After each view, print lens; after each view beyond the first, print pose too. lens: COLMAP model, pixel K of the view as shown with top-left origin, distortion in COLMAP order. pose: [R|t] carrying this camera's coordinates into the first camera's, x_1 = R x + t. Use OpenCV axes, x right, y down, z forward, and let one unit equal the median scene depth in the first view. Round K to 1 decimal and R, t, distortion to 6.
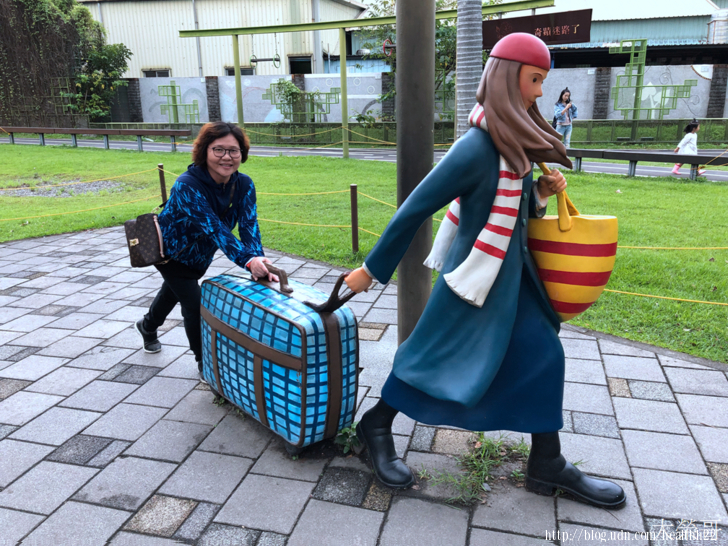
lens RADIAL K [[595.3, 0, 366.9], [0, 595.3, 263.7], [0, 0, 1]] dist [0.012614, 0.004123]
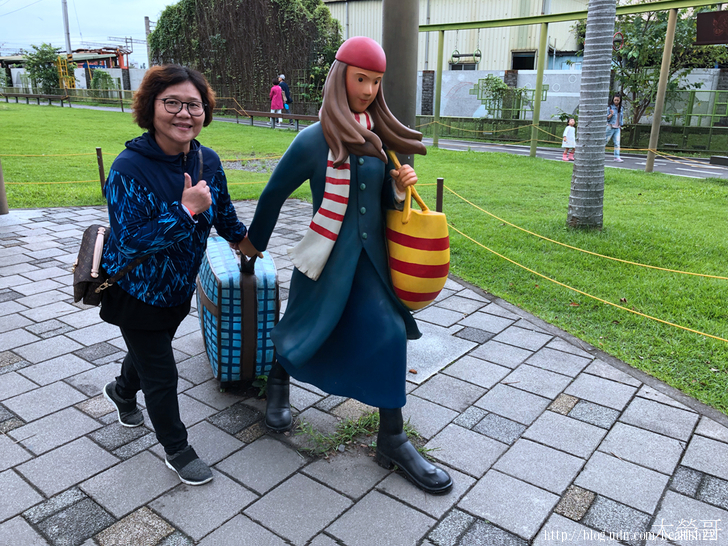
lens RADIAL K [[595.3, 0, 370.7], [0, 595.3, 271.6], [0, 0, 1]] dist [0.012614, 0.004123]
pose [[0.921006, 0.141541, -0.362924, 0.543629], [-0.134079, 0.989911, 0.045810, -0.007791], [0.365747, 0.006469, 0.930692, -0.012894]]
